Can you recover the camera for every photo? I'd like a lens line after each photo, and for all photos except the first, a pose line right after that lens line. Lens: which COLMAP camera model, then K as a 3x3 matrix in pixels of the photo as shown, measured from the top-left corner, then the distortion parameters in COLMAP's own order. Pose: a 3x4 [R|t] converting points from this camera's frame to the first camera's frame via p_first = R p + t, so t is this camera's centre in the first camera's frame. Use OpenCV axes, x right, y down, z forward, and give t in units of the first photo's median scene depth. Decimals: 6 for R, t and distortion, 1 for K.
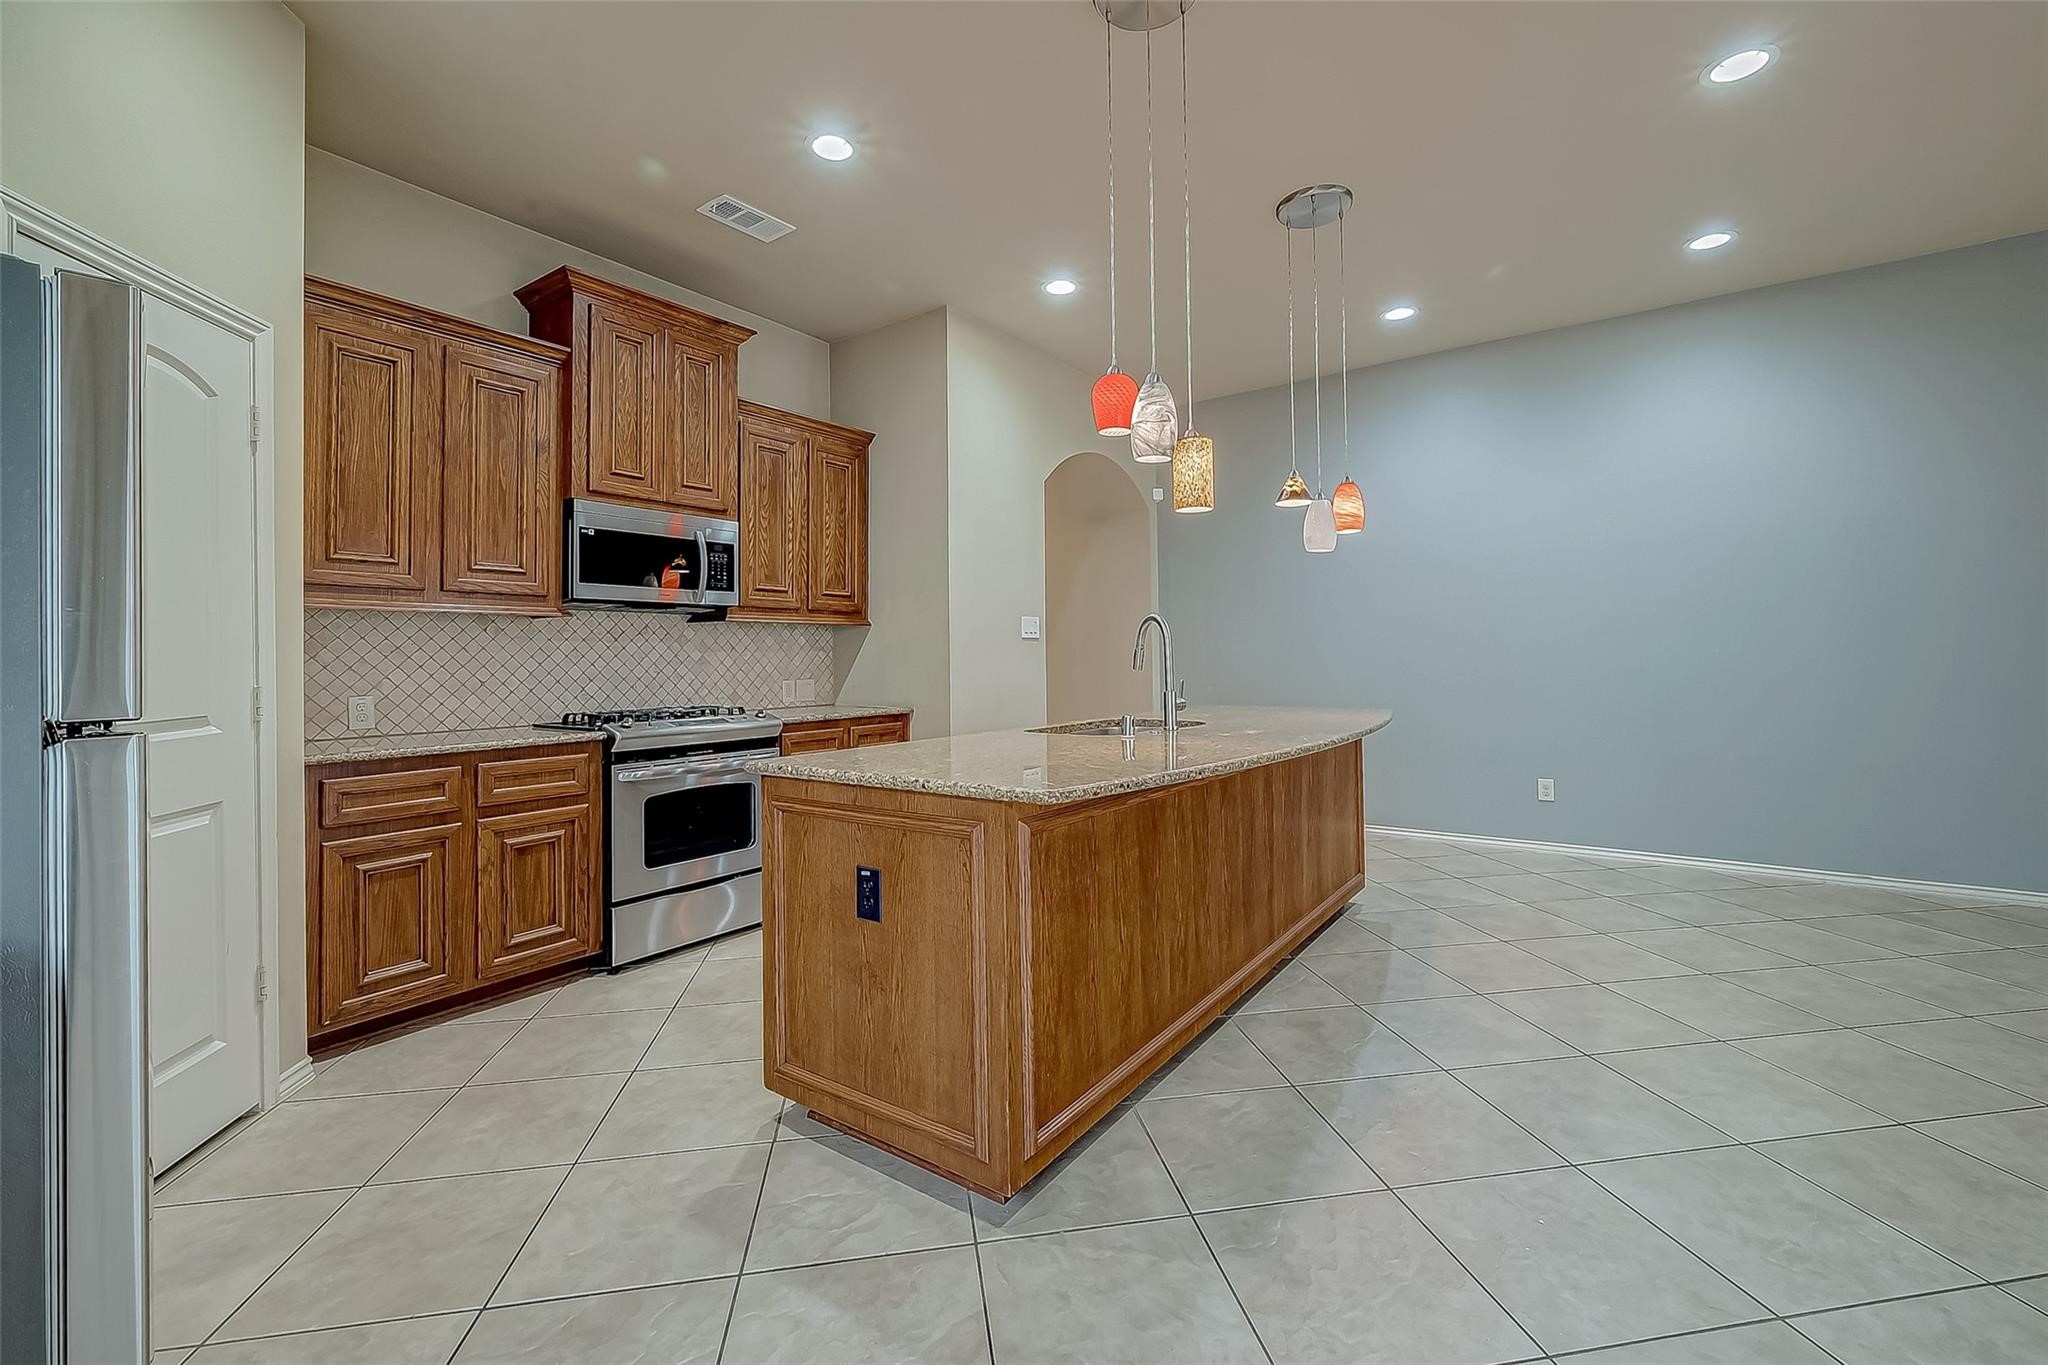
lens RADIAL K [[830.5, 0, 1037.7], [0, 830.5, 645.4], [0, 0, 1]] dist [-0.000214, -0.000535]
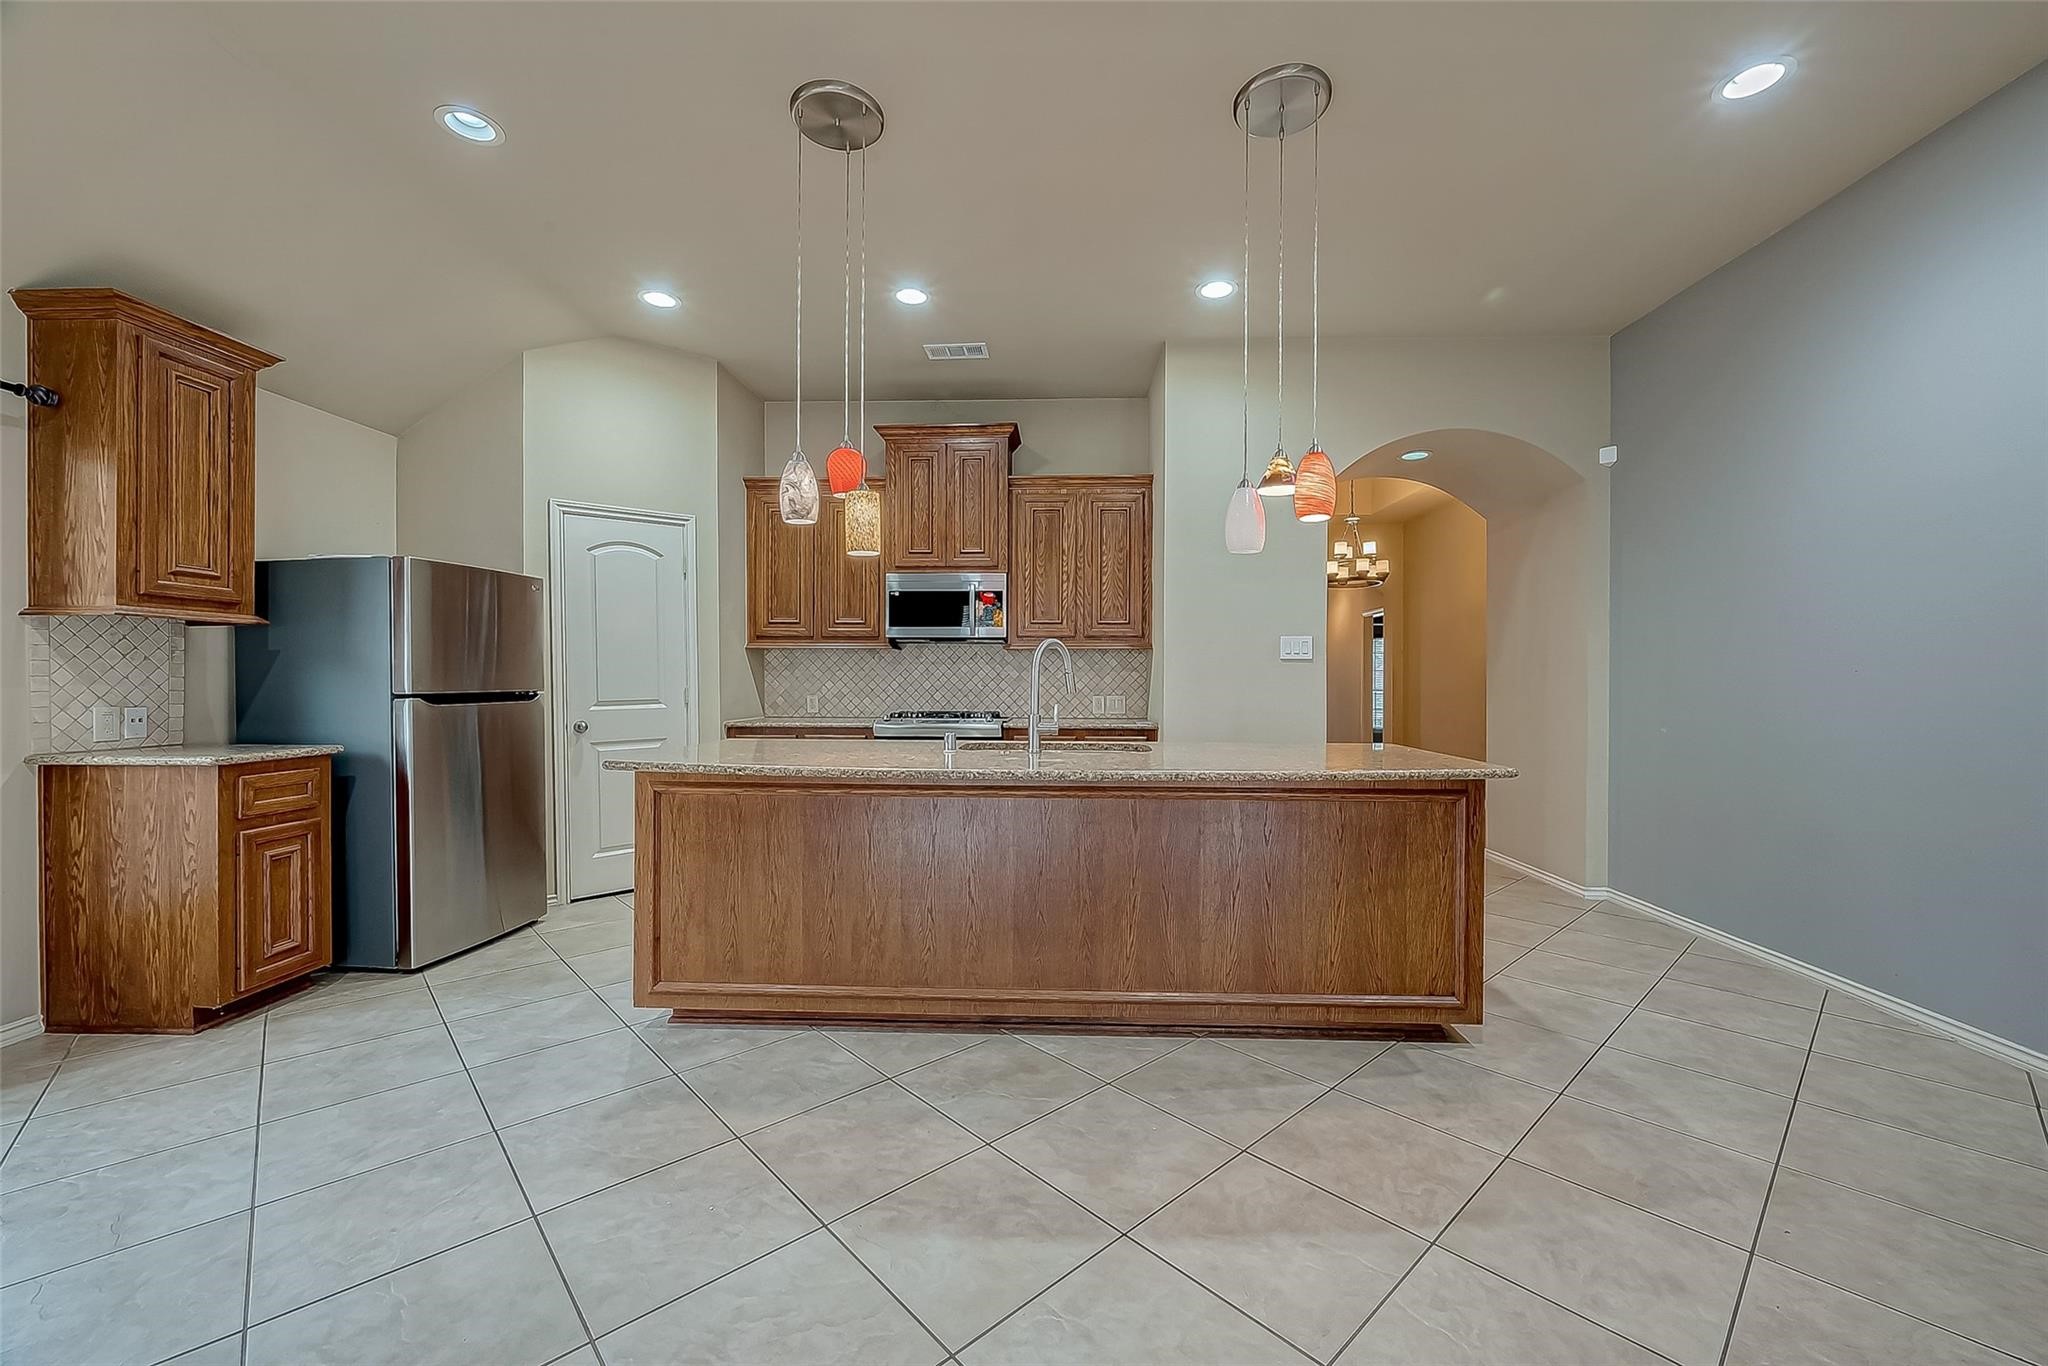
lens RADIAL K [[830.5, 0, 1026.7], [0, 830.5, 673.4], [0, 0, 1]] dist [-0.000214, -0.000535]
pose [[0.527995, 0.010739, -0.849179, 0.942877], [0.002487, 0.999896, 0.014191, -0.010796], [0.849244, -0.009604, 0.527914, 0.421102]]
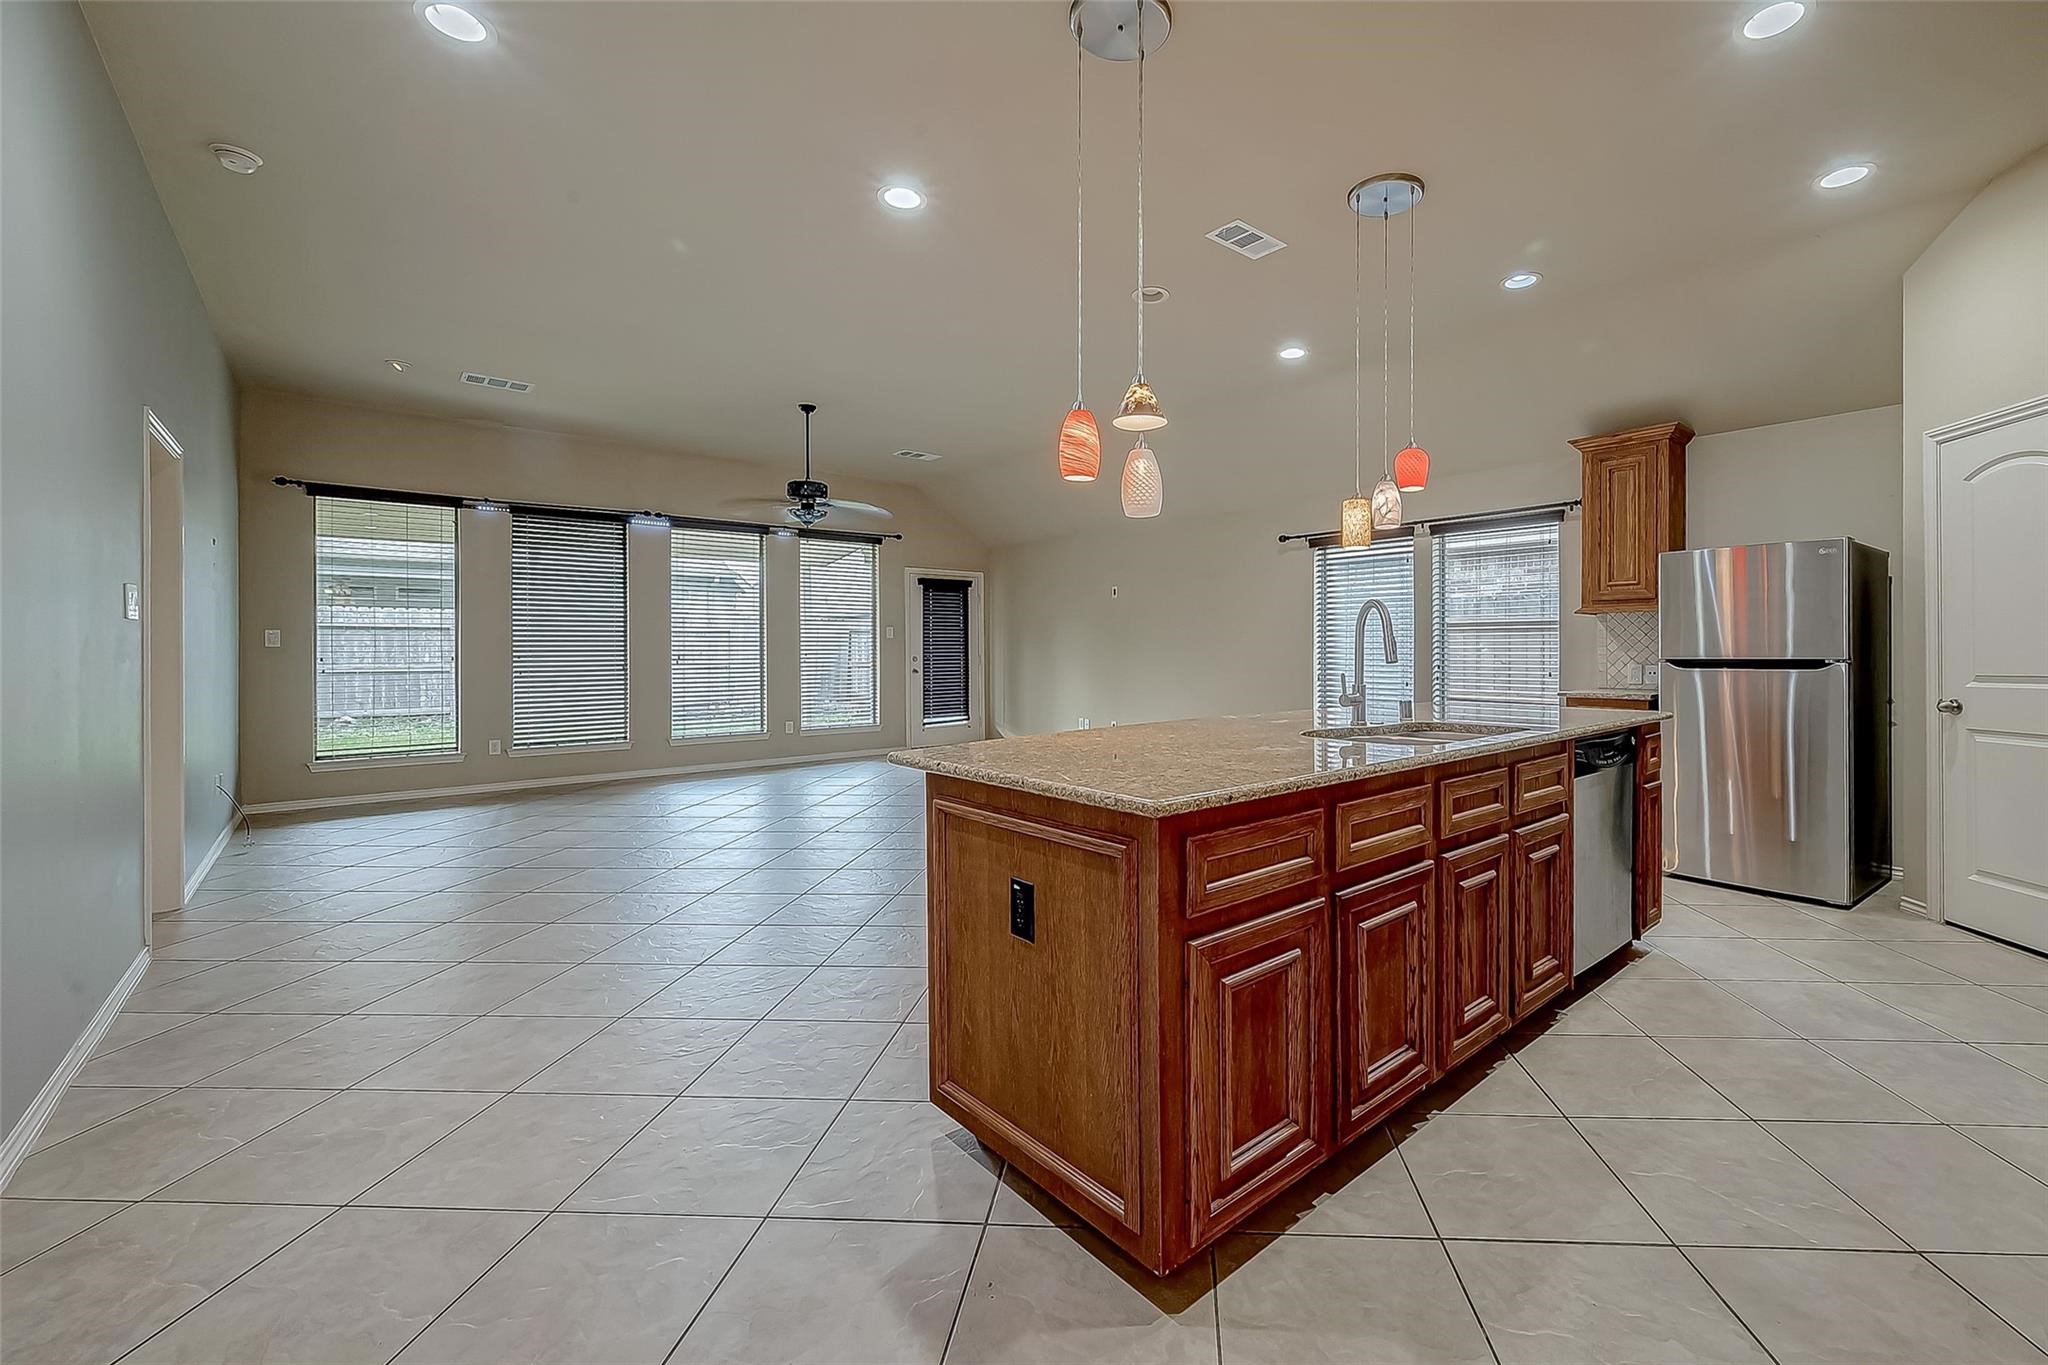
lens RADIAL K [[830.5, 0, 1162.6], [0, 830.5, 655.0], [0, 0, 1]] dist [-0.000214, -0.000535]
pose [[-0.980087, 0.014310, 0.198054, 0.179615], [0.012118, 0.999851, -0.012273, 0.027950], [-0.198200, -0.009629, -0.980114, 1.817223]]
